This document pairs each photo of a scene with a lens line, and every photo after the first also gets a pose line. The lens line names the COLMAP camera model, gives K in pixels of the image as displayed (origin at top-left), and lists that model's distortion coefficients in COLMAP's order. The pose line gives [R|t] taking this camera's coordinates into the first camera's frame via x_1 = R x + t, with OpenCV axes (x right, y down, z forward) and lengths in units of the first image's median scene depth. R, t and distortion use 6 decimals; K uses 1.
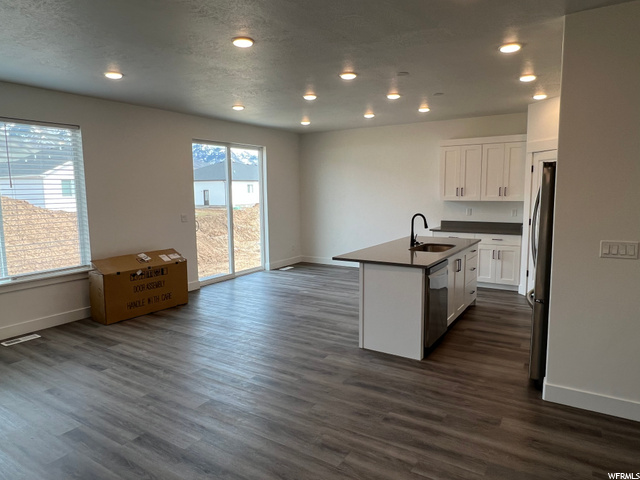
lens RADIAL K [[421.1, 0, 320.0], [0, 421.1, 240.0], [0, 0, 1]] dist [0.001713, 0.001012]
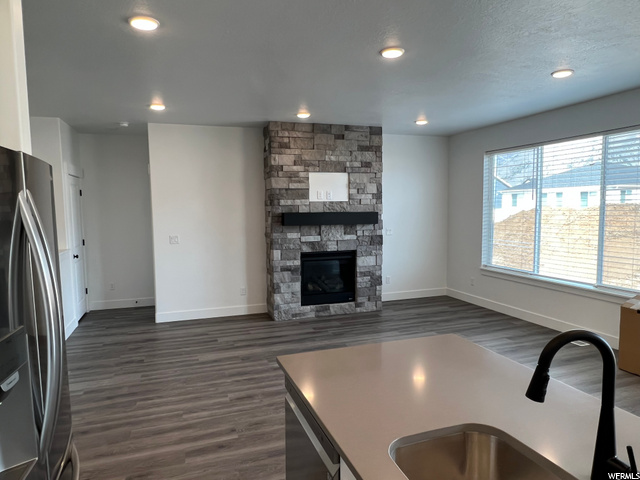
lens RADIAL K [[423.1, 0, 326.3], [0, 423.1, 241.6], [0, 0, 1]] dist [0.003821, -0.000080]
pose [[-0.610934, 0.083628, -0.787252, 0.624170], [-0.079121, 0.982977, 0.165820, -0.177173], [0.787718, 0.163593, -0.593917, 1.340669]]
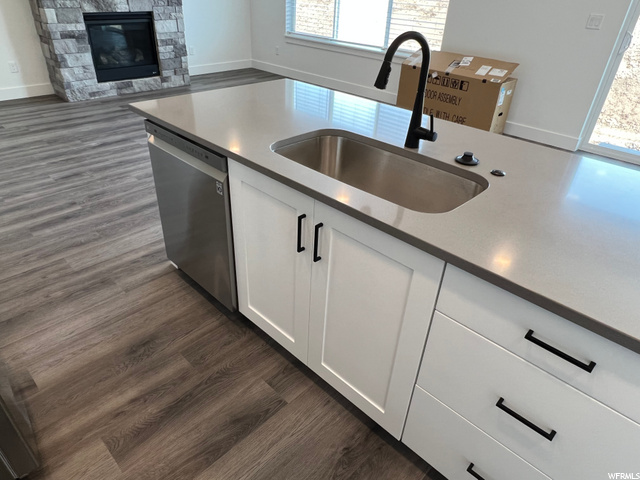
lens RADIAL K [[421.1, 0, 320.0], [0, 421.1, 240.0], [0, 0, 1]] dist [0.001713, 0.001012]
pose [[-0.203364, 0.526680, -0.825379, 0.724523], [-0.152443, 0.815683, 0.558053, -0.132504], [0.967163, 0.239311, -0.085592, 1.313468]]
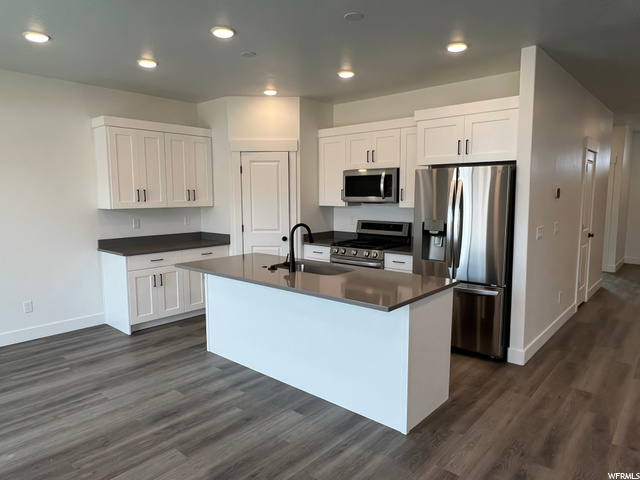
lens RADIAL K [[421.1, 0, 320.0], [0, 421.1, 240.0], [0, 0, 1]] dist [0.001713, 0.001012]
pose [[0.159404, -0.095512, 0.982582, -0.589258], [0.117423, 0.990077, 0.077191, -0.111470], [-0.980205, 0.103073, 0.169038, 1.116830]]
